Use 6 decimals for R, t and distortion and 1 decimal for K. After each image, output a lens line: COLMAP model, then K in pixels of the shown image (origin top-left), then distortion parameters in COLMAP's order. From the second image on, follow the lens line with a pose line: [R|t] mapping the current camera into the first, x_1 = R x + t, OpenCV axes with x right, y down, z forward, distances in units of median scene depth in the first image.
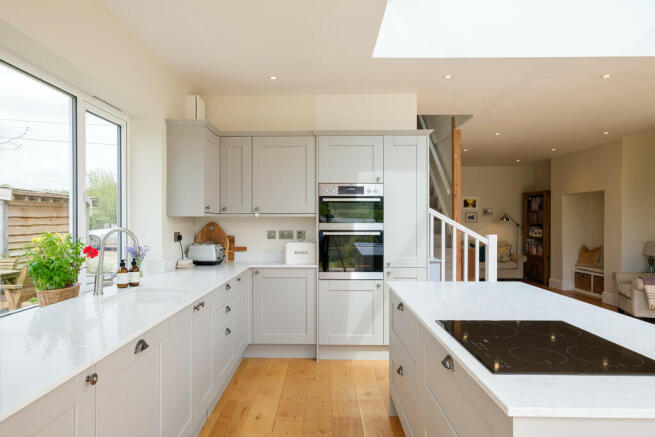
lens RADIAL K [[401.3, 0, 327.5], [0, 401.3, 218.5], [0, 0, 1]] dist [-0.000374, 0.000314]
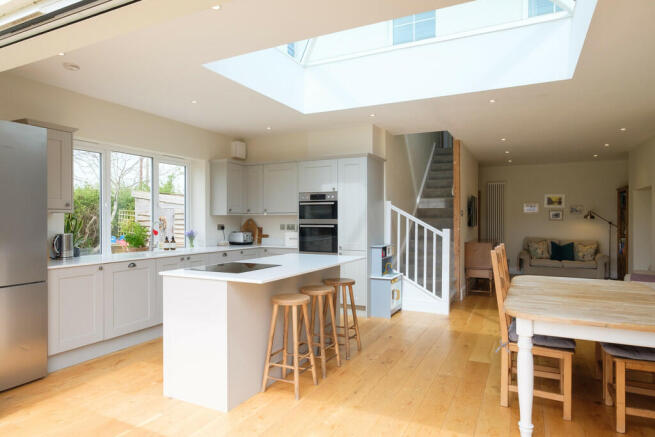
lens RADIAL K [[401.3, 0, 327.5], [0, 401.3, 218.5], [0, 0, 1]] dist [-0.000374, 0.000314]
pose [[0.901528, -0.001272, -0.432719, 0.723619], [0.002139, 0.999997, 0.001516, 0.006793], [0.432715, -0.002292, 0.901528, -0.317558]]
